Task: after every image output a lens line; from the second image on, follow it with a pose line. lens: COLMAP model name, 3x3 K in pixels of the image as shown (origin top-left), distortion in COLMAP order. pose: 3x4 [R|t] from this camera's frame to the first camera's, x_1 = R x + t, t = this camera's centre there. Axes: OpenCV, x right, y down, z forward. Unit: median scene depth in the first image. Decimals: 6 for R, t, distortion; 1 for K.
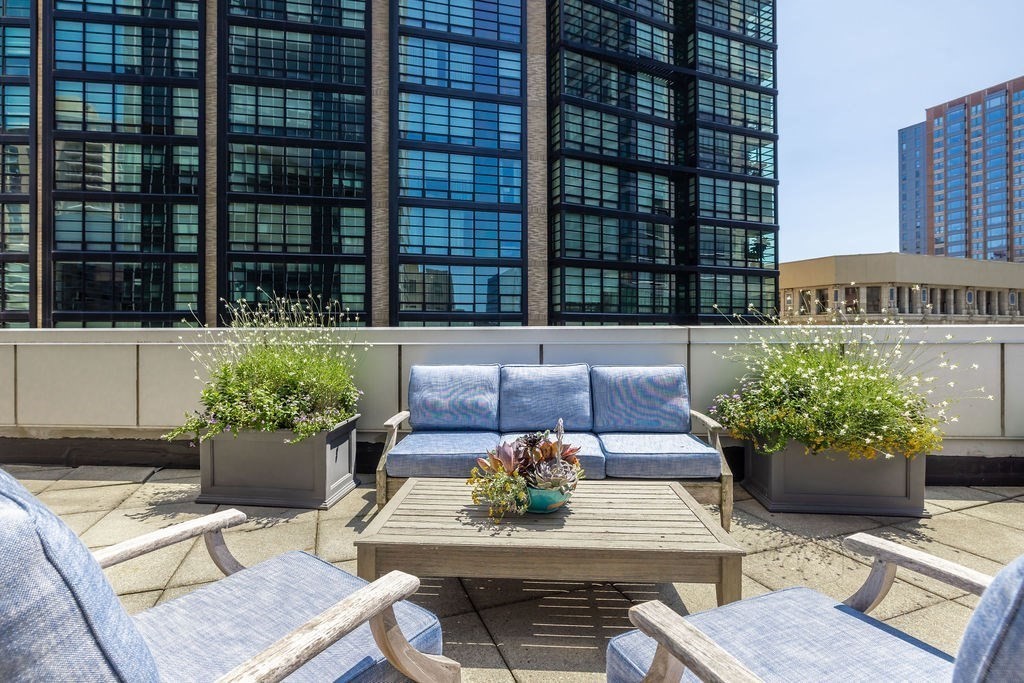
lens RADIAL K [[490.0, 0, 507.4], [0, 490.0, 329.6], [0, 0, 1]] dist [-0.001192, 0.000431]
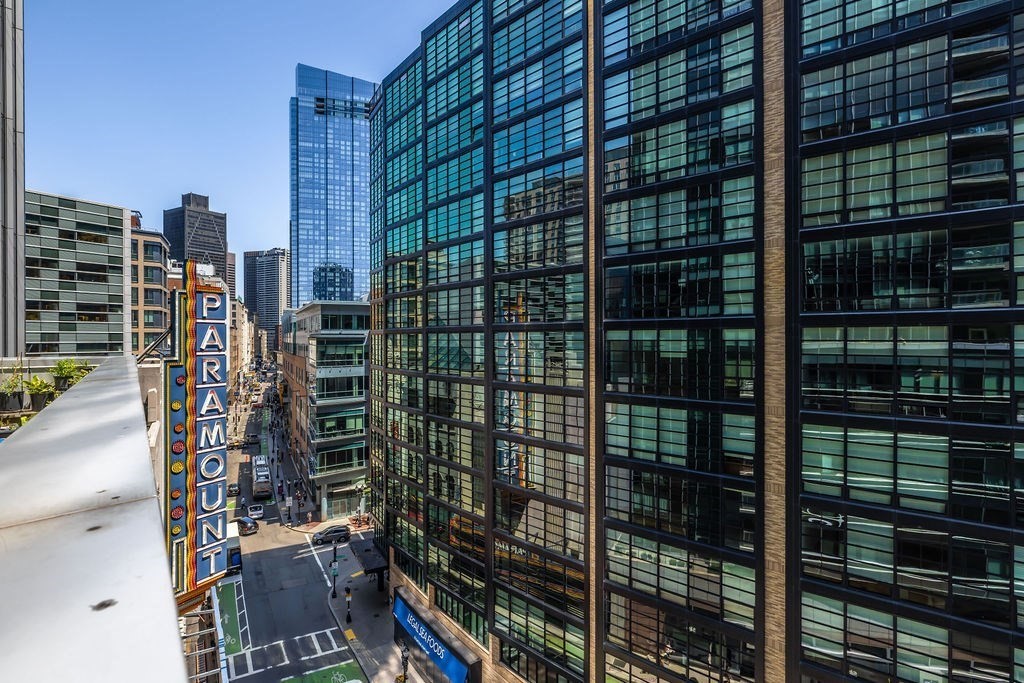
lens RADIAL K [[490.0, 0, 509.4], [0, 490.0, 347.3], [0, 0, 1]] dist [-0.001192, 0.000431]
pose [[0.664449, 0.016064, -0.747161, -0.306666], [0.006157, 0.999617, 0.026968, -0.009661], [0.747309, -0.022519, 0.664095, 0.201193]]
